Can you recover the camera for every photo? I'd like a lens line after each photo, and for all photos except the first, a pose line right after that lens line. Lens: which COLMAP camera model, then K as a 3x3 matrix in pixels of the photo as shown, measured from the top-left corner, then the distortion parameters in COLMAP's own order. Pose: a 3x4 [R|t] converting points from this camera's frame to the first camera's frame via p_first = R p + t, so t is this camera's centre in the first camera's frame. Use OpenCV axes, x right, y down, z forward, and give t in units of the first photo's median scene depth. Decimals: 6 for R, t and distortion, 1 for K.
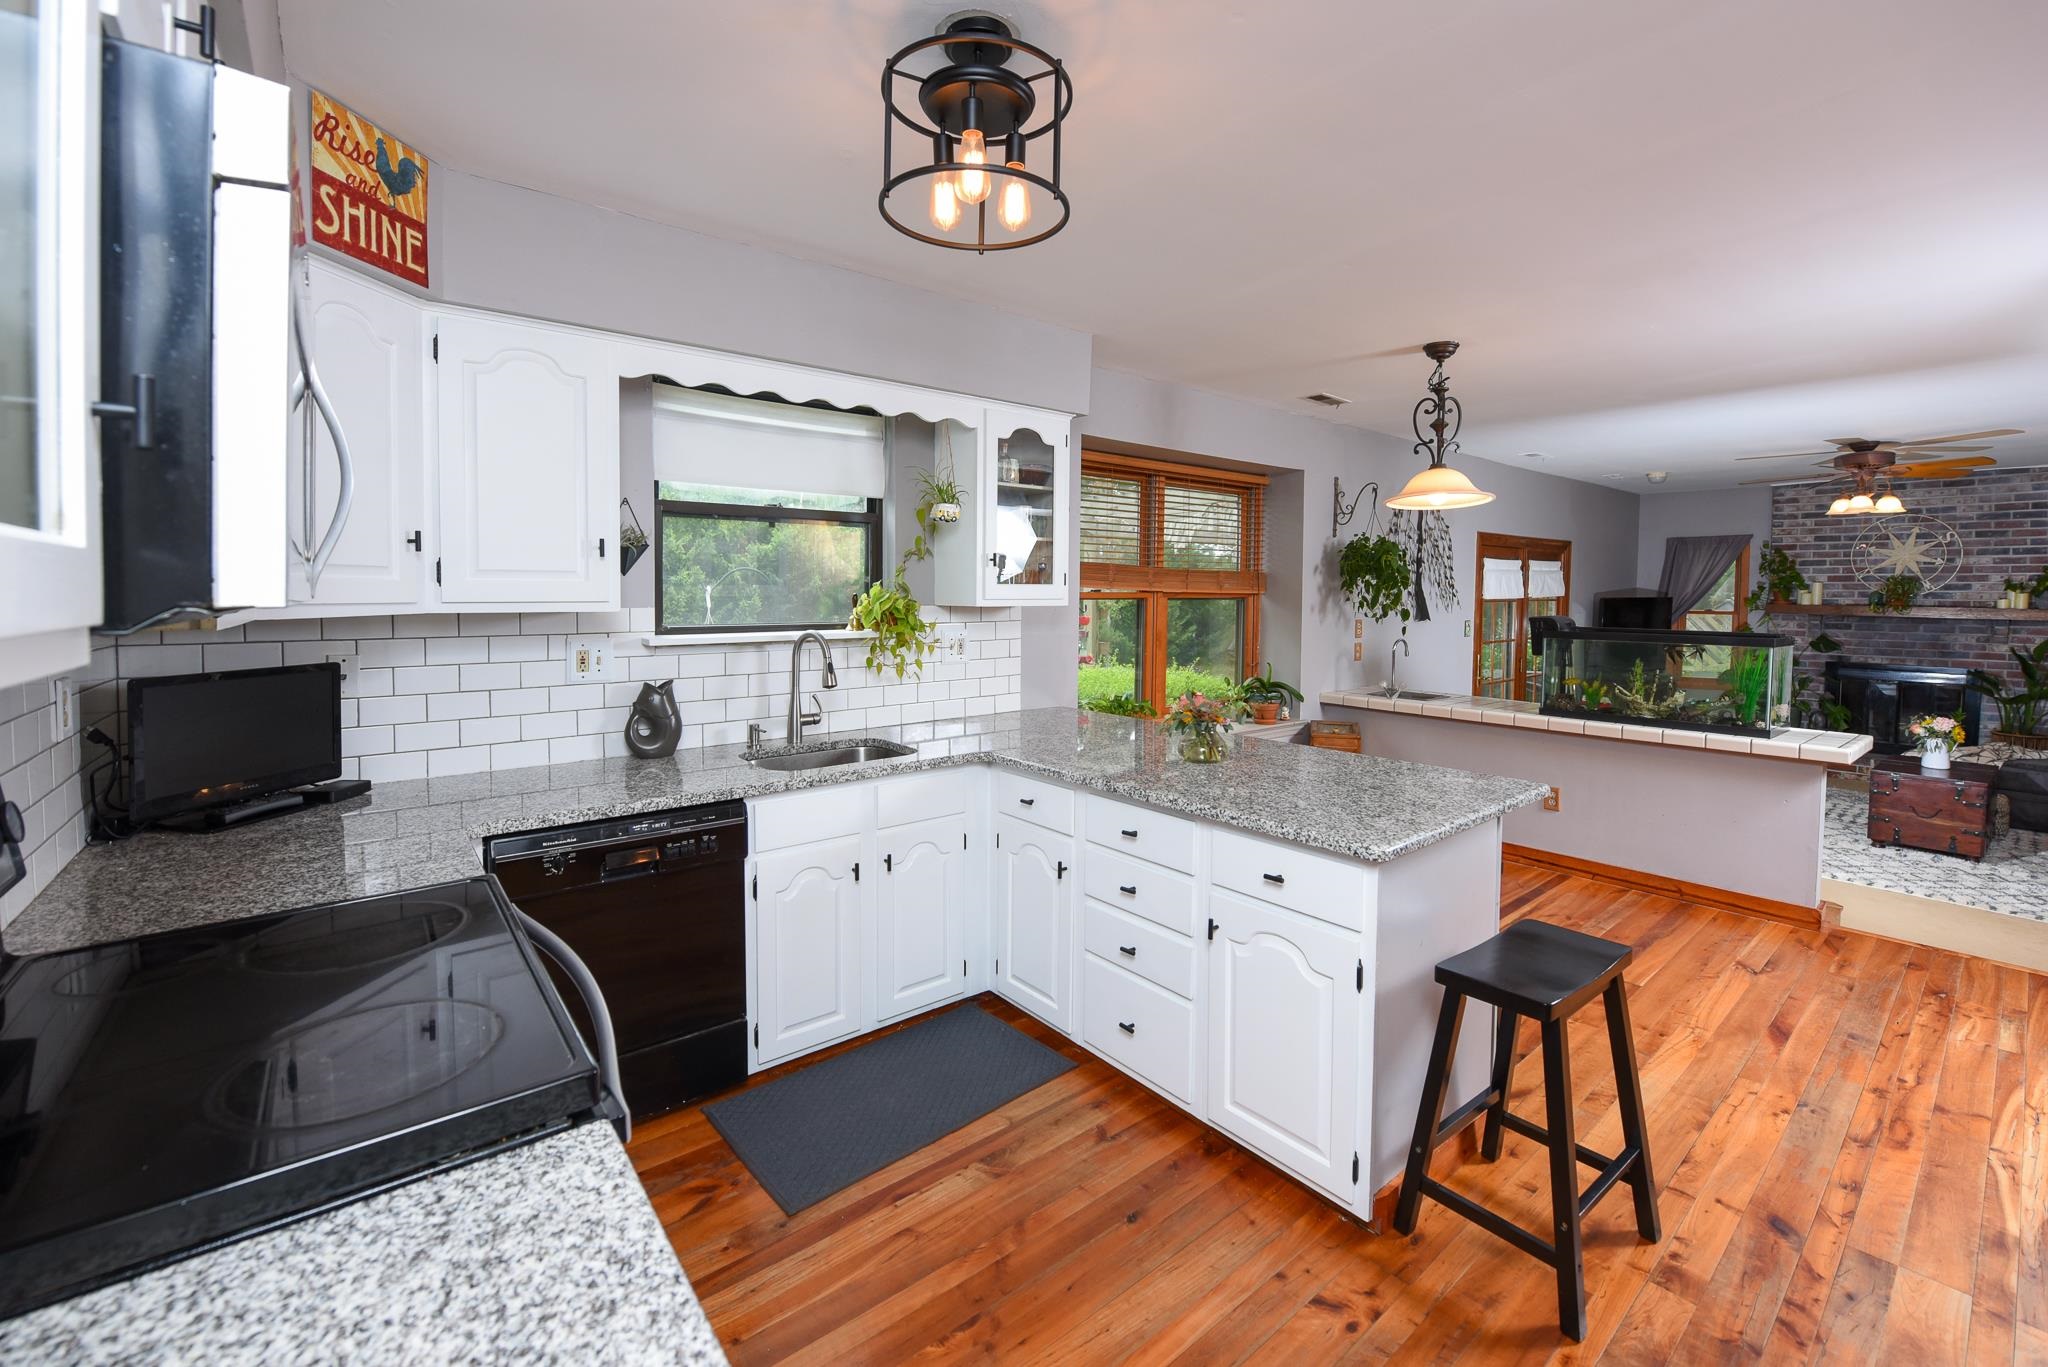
lens RADIAL K [[867.8, 0, 1014.8], [0, 867.8, 621.0], [0, 0, 1]] dist [-0.018064, -0.000599]
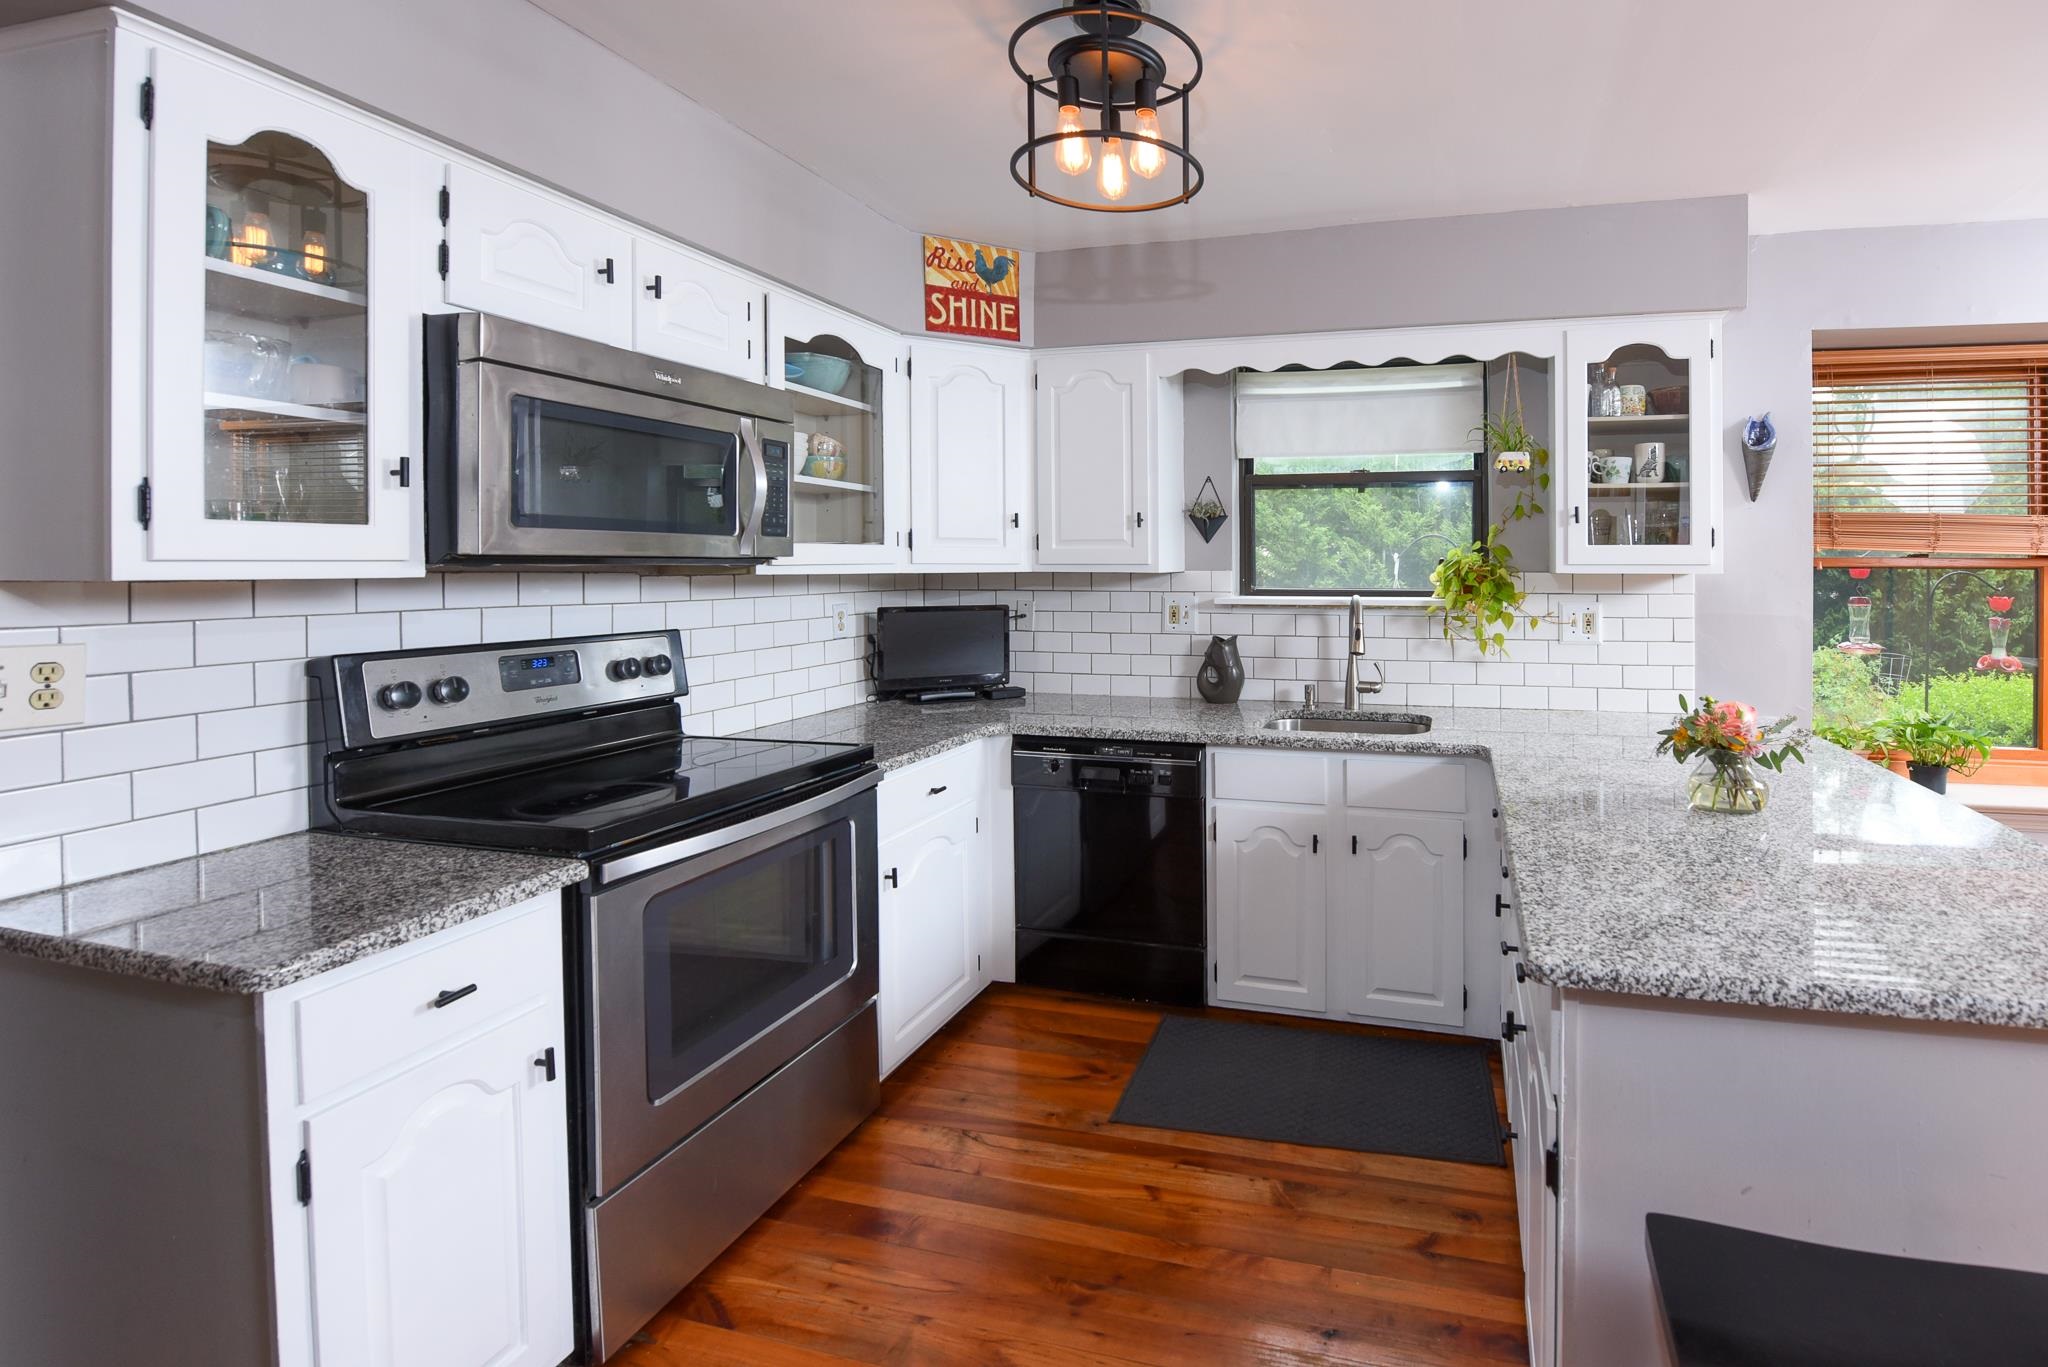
lens RADIAL K [[897.8, 0, 1240.6], [0, 897.8, 571.7], [0, 0, 1]] dist [-0.001043, -0.007018]
pose [[0.611391, 0.005433, -0.791310, 0.638307], [-0.027394, 0.999522, -0.014303, 0.002233], [0.790854, 0.030422, 0.611248, 0.353806]]
